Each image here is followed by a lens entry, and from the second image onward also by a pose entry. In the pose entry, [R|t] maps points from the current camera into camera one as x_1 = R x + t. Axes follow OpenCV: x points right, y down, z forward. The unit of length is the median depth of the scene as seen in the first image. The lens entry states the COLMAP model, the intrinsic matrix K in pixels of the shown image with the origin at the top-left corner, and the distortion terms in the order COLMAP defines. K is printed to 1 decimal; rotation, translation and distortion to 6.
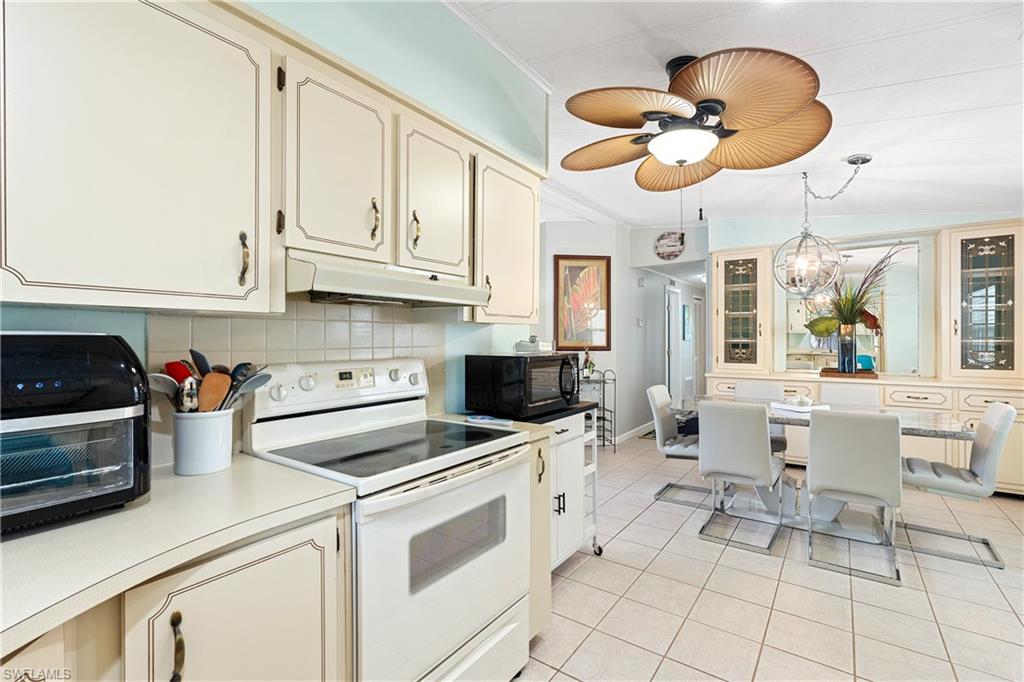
lens RADIAL K [[459.4, 0, 507.1], [0, 459.4, 338.3], [0, 0, 1]] dist [-0.008254, 0.003503]
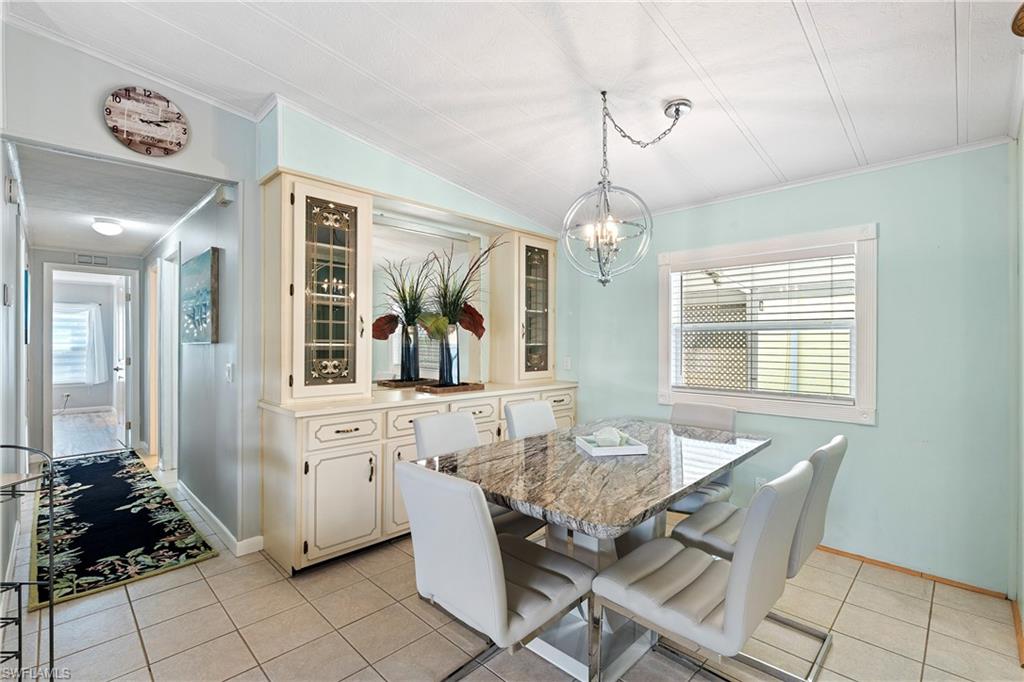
lens RADIAL K [[459.4, 0, 512.6], [0, 459.4, 346.1], [0, 0, 1]] dist [-0.008254, 0.003503]
pose [[0.150702, -0.002423, 0.988576, -0.017945], [-0.003000, 0.999991, 0.002909, 0.004468], [-0.988575, -0.003404, 0.150693, 0.708533]]
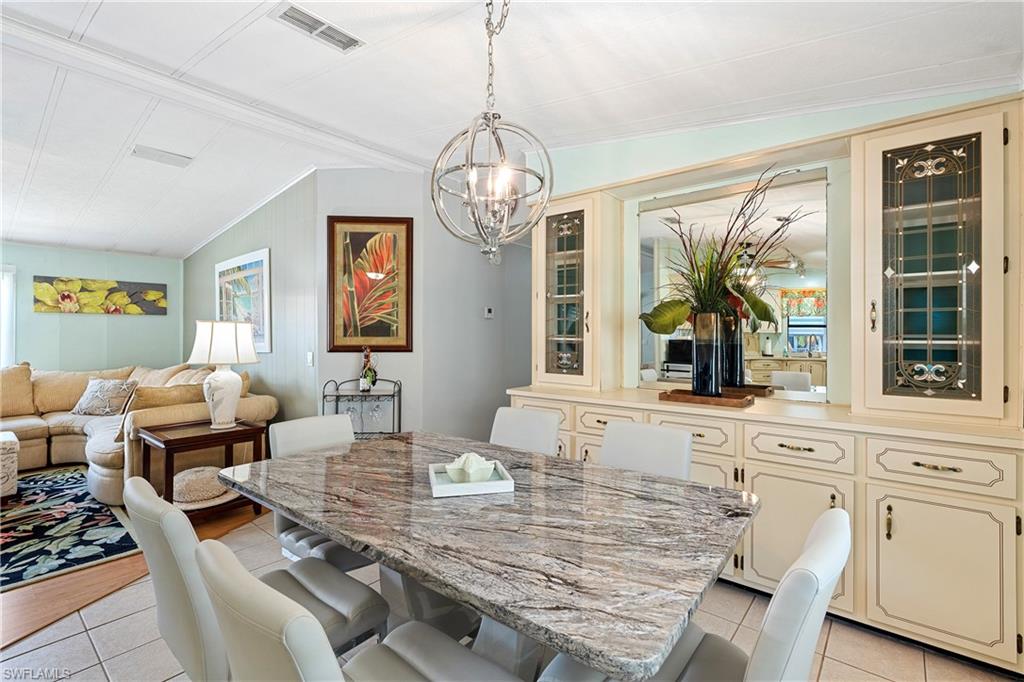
lens RADIAL K [[459.4, 0, 506.0], [0, 459.4, 332.6], [0, 0, 1]] dist [-0.008254, 0.003503]
pose [[0.997712, 0.007416, -0.067202, 0.482377], [-0.008114, 0.999916, -0.010116, 0.003250], [0.067122, 0.010638, 0.997688, 0.359342]]
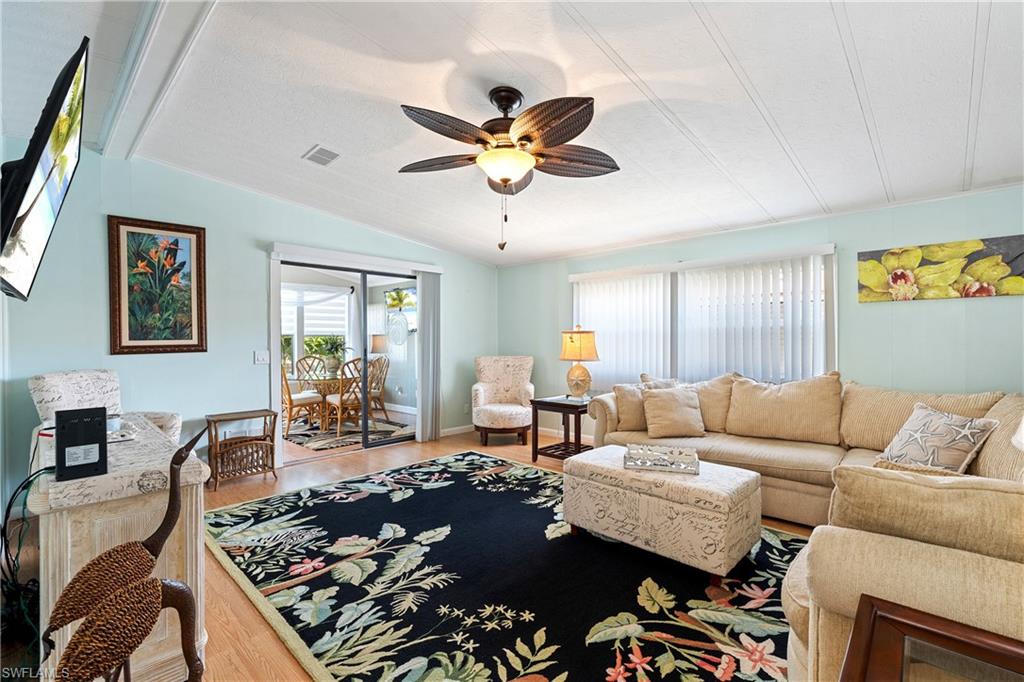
lens RADIAL K [[459.4, 0, 518.2], [0, 459.4, 342.3], [0, 0, 1]] dist [-0.008254, 0.003503]
pose [[-0.125492, 0.015828, -0.991968, 0.159249], [0.003877, 0.999873, 0.015464, 0.006273], [0.992087, -0.001905, -0.125537, 0.871992]]
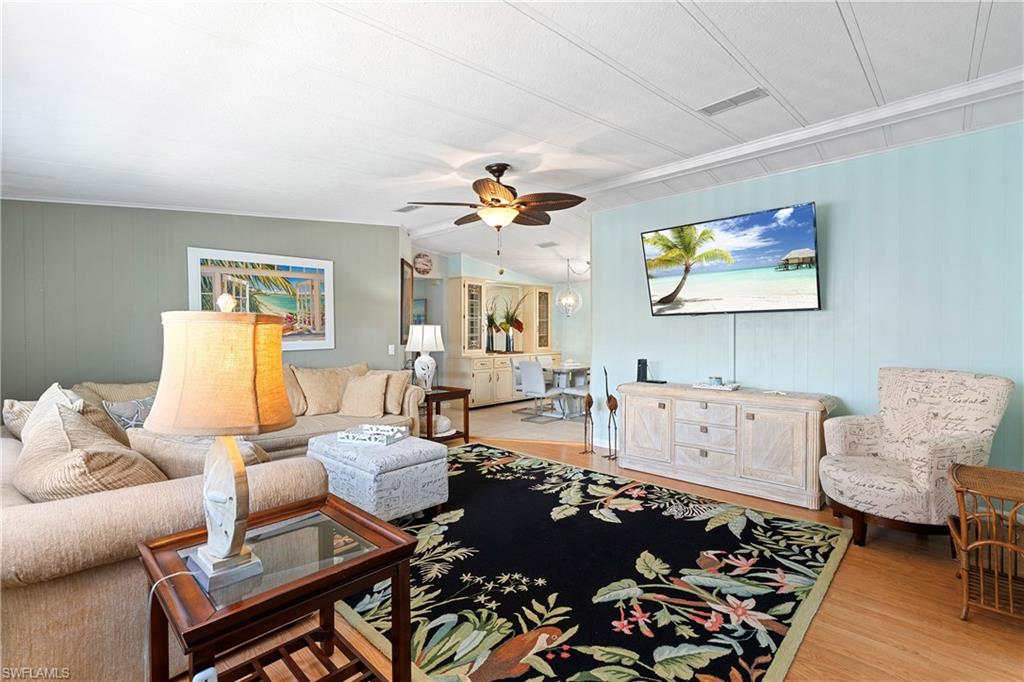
lens RADIAL K [[459.4, 0, 505.1], [0, 459.4, 340.5], [0, 0, 1]] dist [-0.008254, 0.003503]
pose [[0.145491, -0.009220, 0.989317, -1.095775], [0.001676, 0.999957, 0.009072, 0.009434], [-0.989358, 0.000338, 0.145500, 0.673234]]
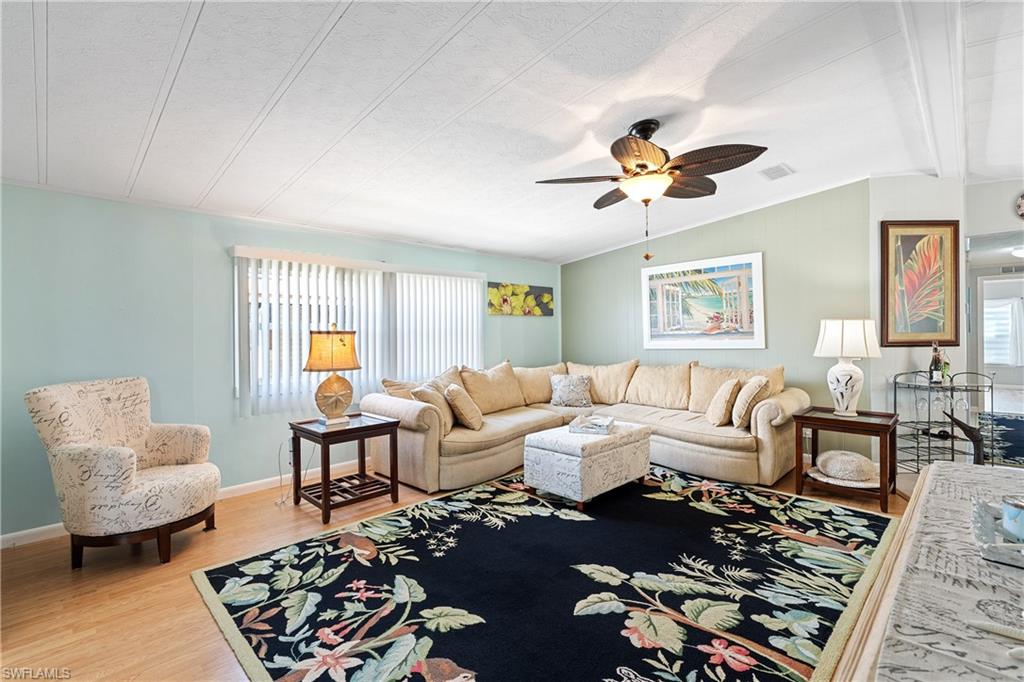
lens RADIAL K [[459.4, 0, 517.8], [0, 459.4, 336.2], [0, 0, 1]] dist [-0.008254, 0.003503]
pose [[0.988062, -0.003878, -0.154007, -0.431849], [0.004734, 0.999975, 0.005193, 0.003332], [0.153983, -0.005860, 0.988056, 0.175193]]
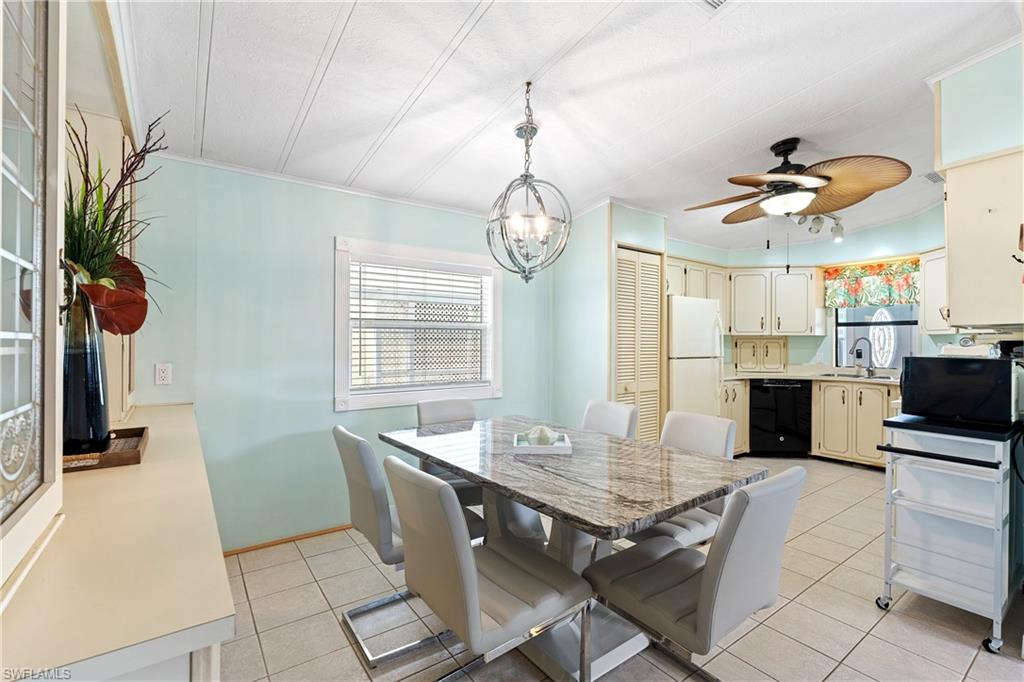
lens RADIAL K [[459.4, 0, 512.4], [0, 459.4, 341.1], [0, 0, 1]] dist [-0.008254, 0.003503]
pose [[-0.954381, 0.000219, 0.298592, 0.452033], [-0.000854, 0.999994, -0.003462, 0.003700], [-0.298591, -0.003559, -0.954375, 1.256008]]
